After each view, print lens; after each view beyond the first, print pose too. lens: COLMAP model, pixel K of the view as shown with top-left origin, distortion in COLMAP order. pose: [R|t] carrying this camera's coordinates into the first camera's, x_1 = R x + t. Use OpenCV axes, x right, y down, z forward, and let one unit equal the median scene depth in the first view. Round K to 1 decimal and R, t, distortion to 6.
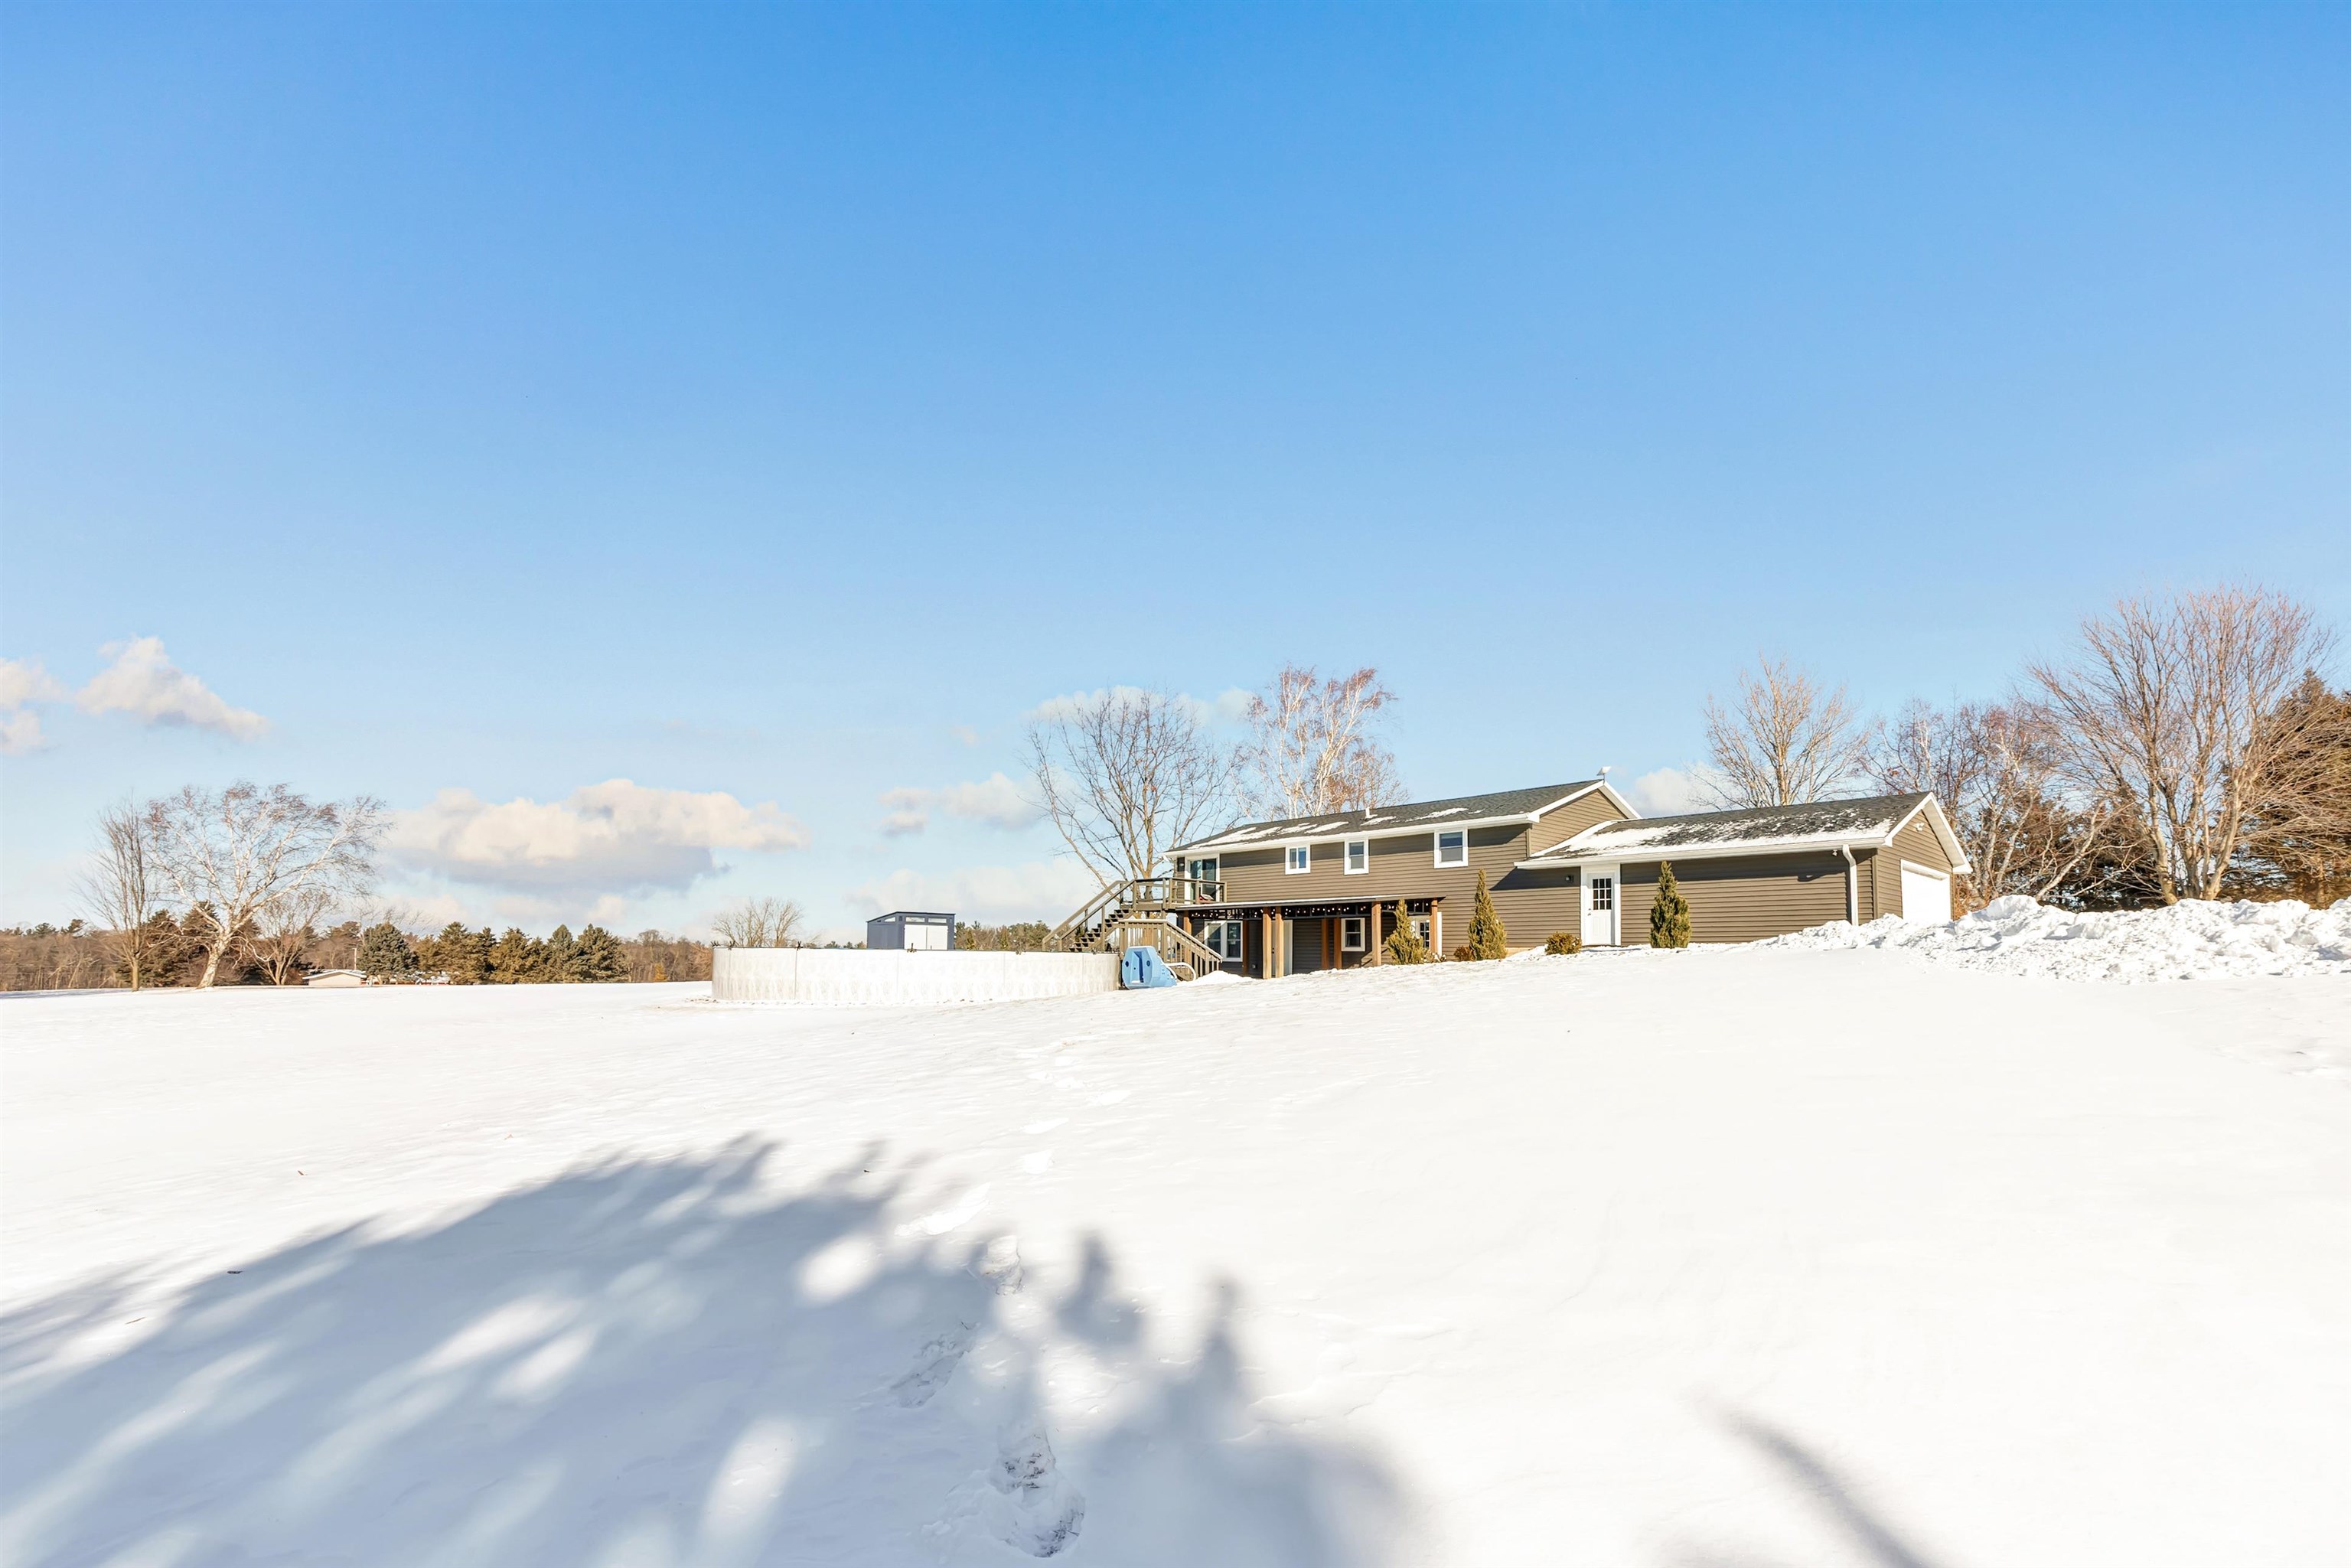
lens RADIAL K [[952.4, 0, 1177.9], [0, 952.4, 787.6], [0, 0, 1]] dist [-0.003804, 0.002051]
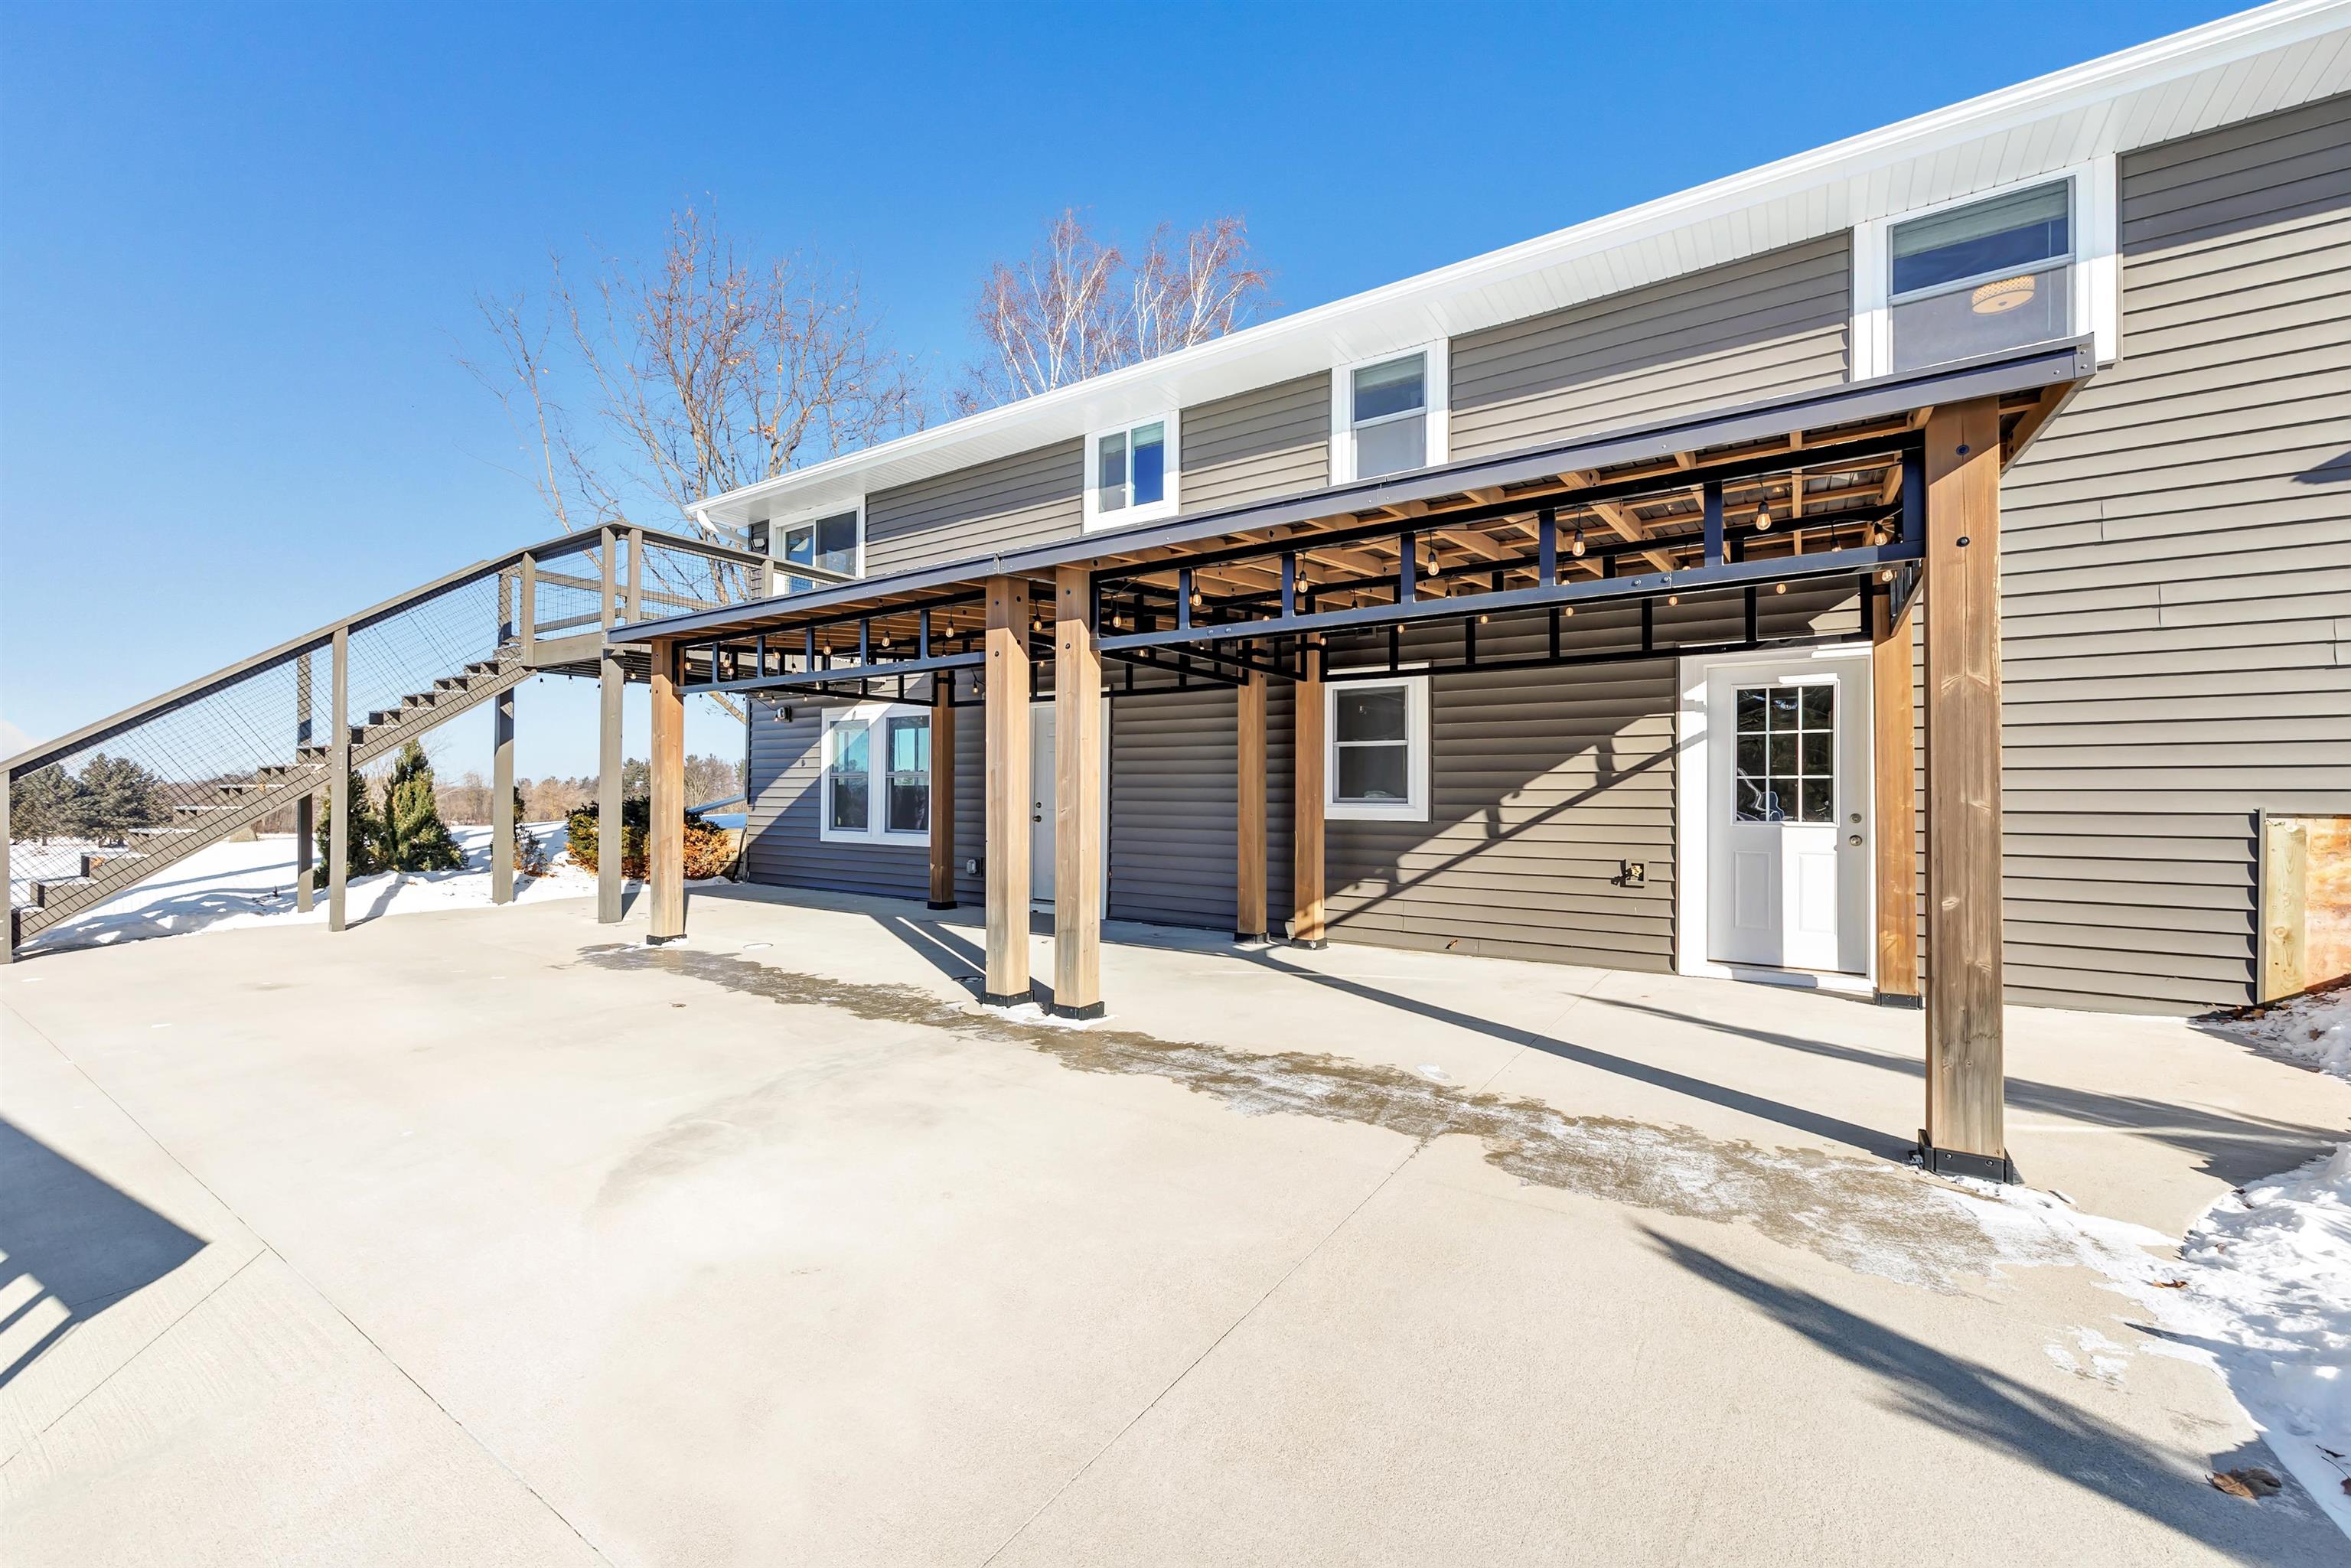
lens RADIAL K [[952.4, 0, 1177.8], [0, 952.4, 788.7], [0, 0, 1]] dist [-0.003804, 0.002051]
pose [[0.974036, -0.016054, 0.225825, 0.078437], [-0.025577, 0.983293, 0.180222, 0.115058], [-0.224946, -0.181319, 0.957352, 0.736775]]
